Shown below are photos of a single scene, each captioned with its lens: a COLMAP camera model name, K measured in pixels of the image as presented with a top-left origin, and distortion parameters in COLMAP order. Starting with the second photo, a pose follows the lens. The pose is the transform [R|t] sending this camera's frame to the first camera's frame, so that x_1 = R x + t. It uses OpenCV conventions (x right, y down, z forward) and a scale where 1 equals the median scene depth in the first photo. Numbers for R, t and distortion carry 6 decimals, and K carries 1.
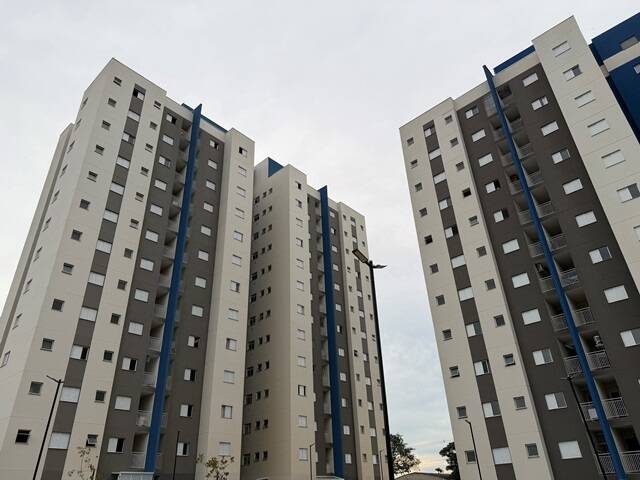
lens RADIAL K [[453.8, 0, 322.7], [0, 453.8, 235.2], [0, 0, 1]] dist [0.043933, -0.057346]
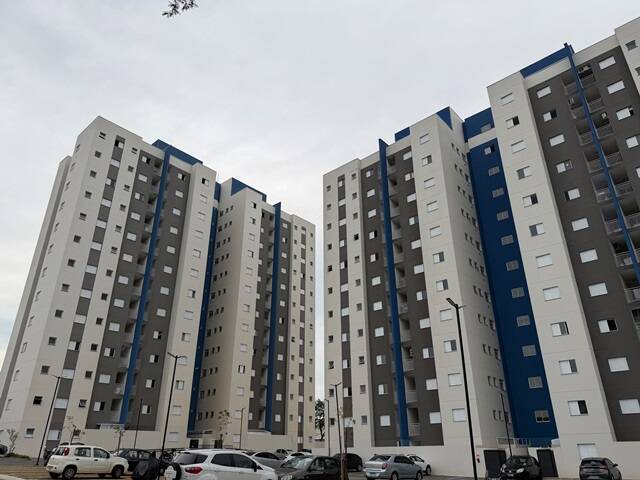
lens RADIAL K [[453.8, 0, 332.6], [0, 453.8, 241.4], [0, 0, 1]] dist [0.043933, -0.057346]
pose [[0.999174, 0.037857, 0.014758, 0.204338], [-0.039090, 0.994724, 0.094848, -0.190518], [-0.011090, -0.095347, 0.995382, -0.342312]]
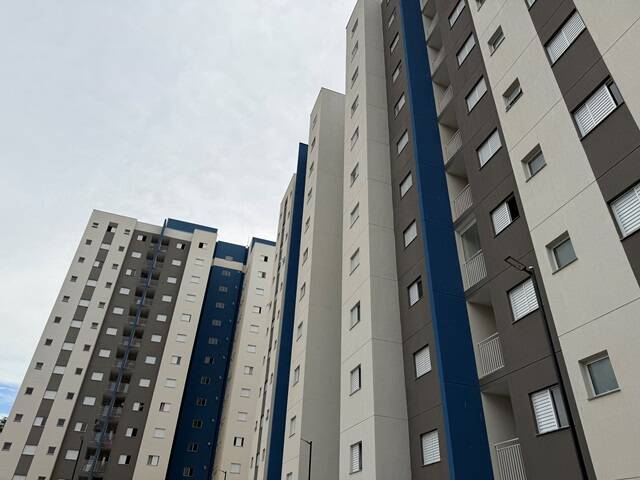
lens RADIAL K [[453.8, 0, 316.4], [0, 453.8, 243.3], [0, 0, 1]] dist [0.043933, -0.057346]
pose [[0.873760, -0.204158, -0.441433, 0.814270], [0.176625, 0.978863, -0.103107, -0.006761], [0.453153, 0.012122, 0.891350, 0.027312]]
